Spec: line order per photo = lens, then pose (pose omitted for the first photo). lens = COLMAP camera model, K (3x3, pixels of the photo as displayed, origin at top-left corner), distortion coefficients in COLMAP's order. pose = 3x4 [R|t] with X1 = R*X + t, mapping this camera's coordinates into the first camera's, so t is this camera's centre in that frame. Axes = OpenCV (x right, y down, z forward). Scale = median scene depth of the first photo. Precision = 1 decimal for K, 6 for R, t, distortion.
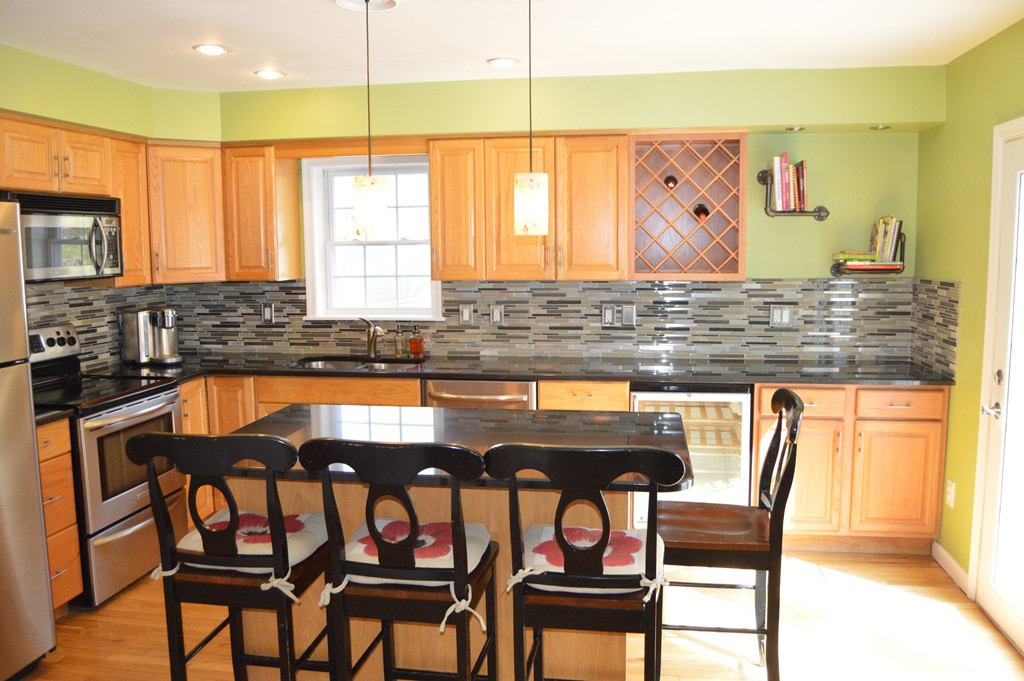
lens RADIAL K [[819.2, 0, 518.8], [0, 819.2, 346.3], [0, 0, 1]] dist [-0.084119, 0.008462]
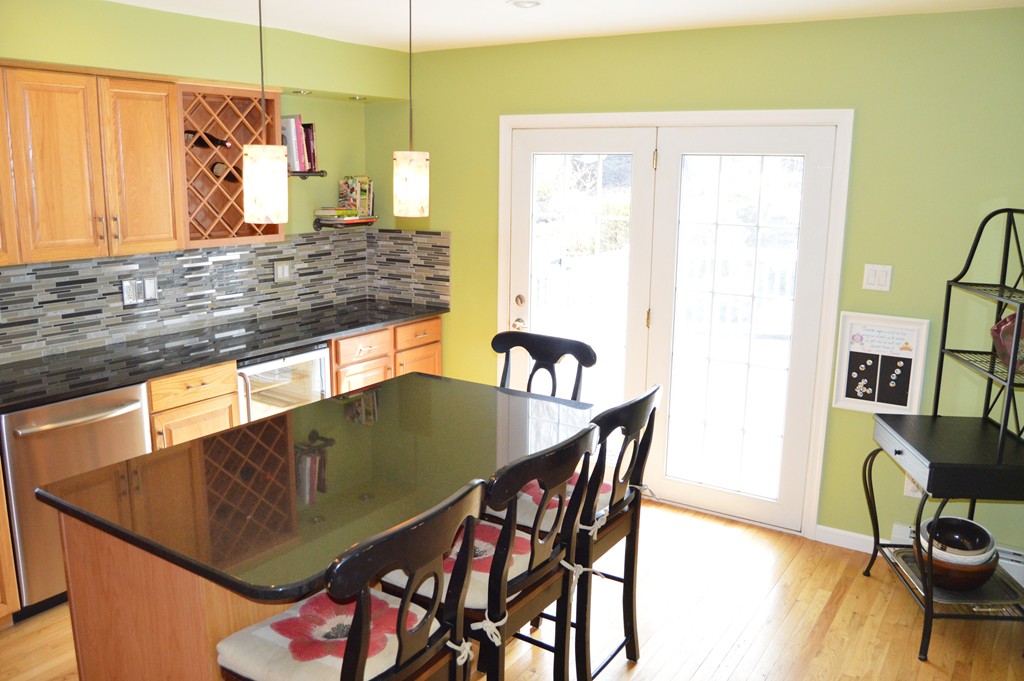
lens RADIAL K [[819.2, 0, 518.9], [0, 819.2, 341.1], [0, 0, 1]] dist [-0.084119, 0.008462]
pose [[0.398943, -0.173165, 0.900477, -0.515738], [0.095988, 0.984498, 0.146796, -0.074499], [-0.911938, 0.027872, 0.409380, 0.304959]]
